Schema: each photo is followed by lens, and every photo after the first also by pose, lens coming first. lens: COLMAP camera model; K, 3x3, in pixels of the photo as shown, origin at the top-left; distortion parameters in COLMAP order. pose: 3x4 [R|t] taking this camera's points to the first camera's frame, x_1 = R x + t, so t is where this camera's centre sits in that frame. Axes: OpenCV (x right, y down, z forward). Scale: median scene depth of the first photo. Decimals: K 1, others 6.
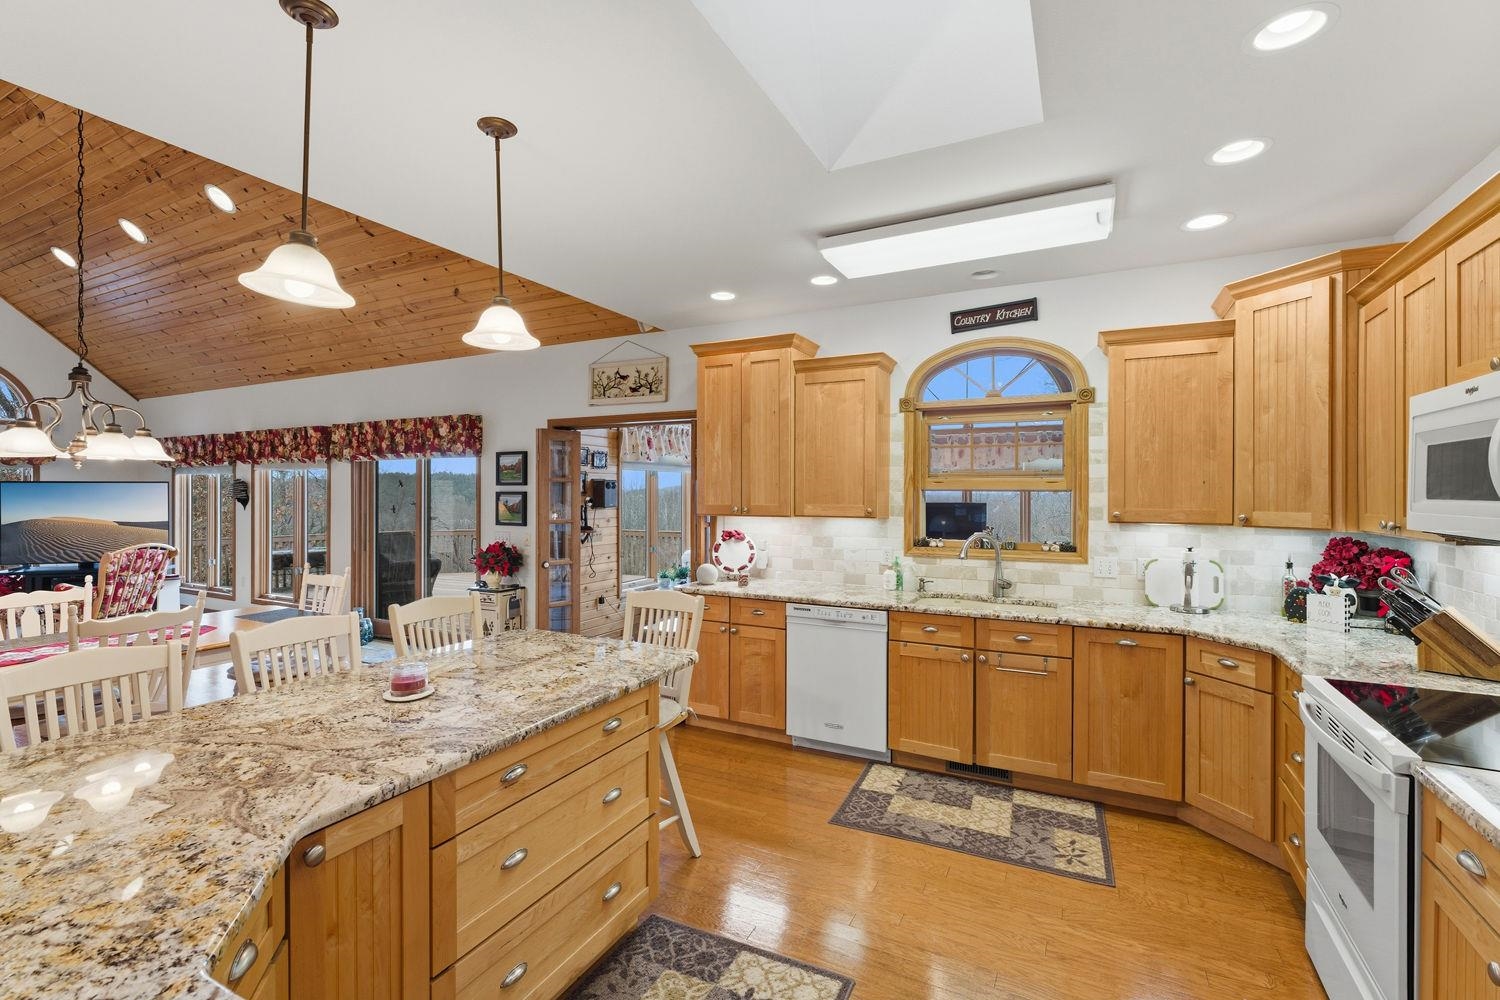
lens RADIAL K [[667.2, 0, 750.0], [0, 667.2, 500.0], [0, 0, 1]] dist [-0.004972, -0.000679]
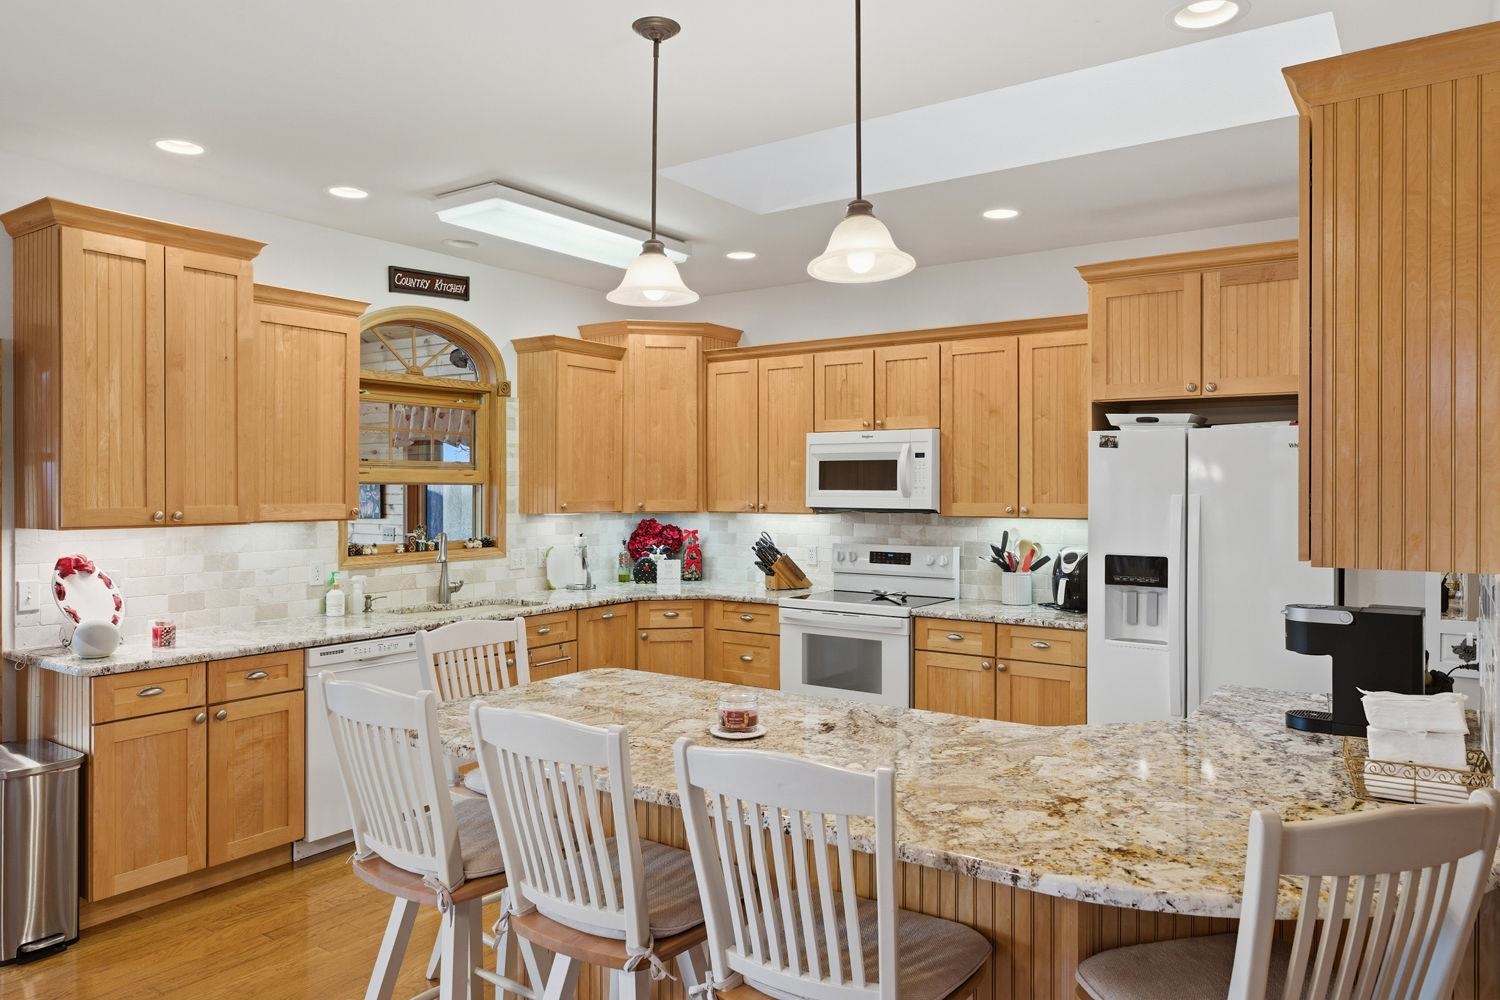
lens RADIAL K [[995.4, 0, 750.0], [0, 995.4, 500.0], [0, 0, 1]] dist [0.000471, -0.000825]
pose [[0.133382, -0.016459, 0.990928, -0.927223], [0.008424, 0.999845, 0.015473, -0.009959], [-0.991029, 0.006284, 0.133500, 0.435911]]
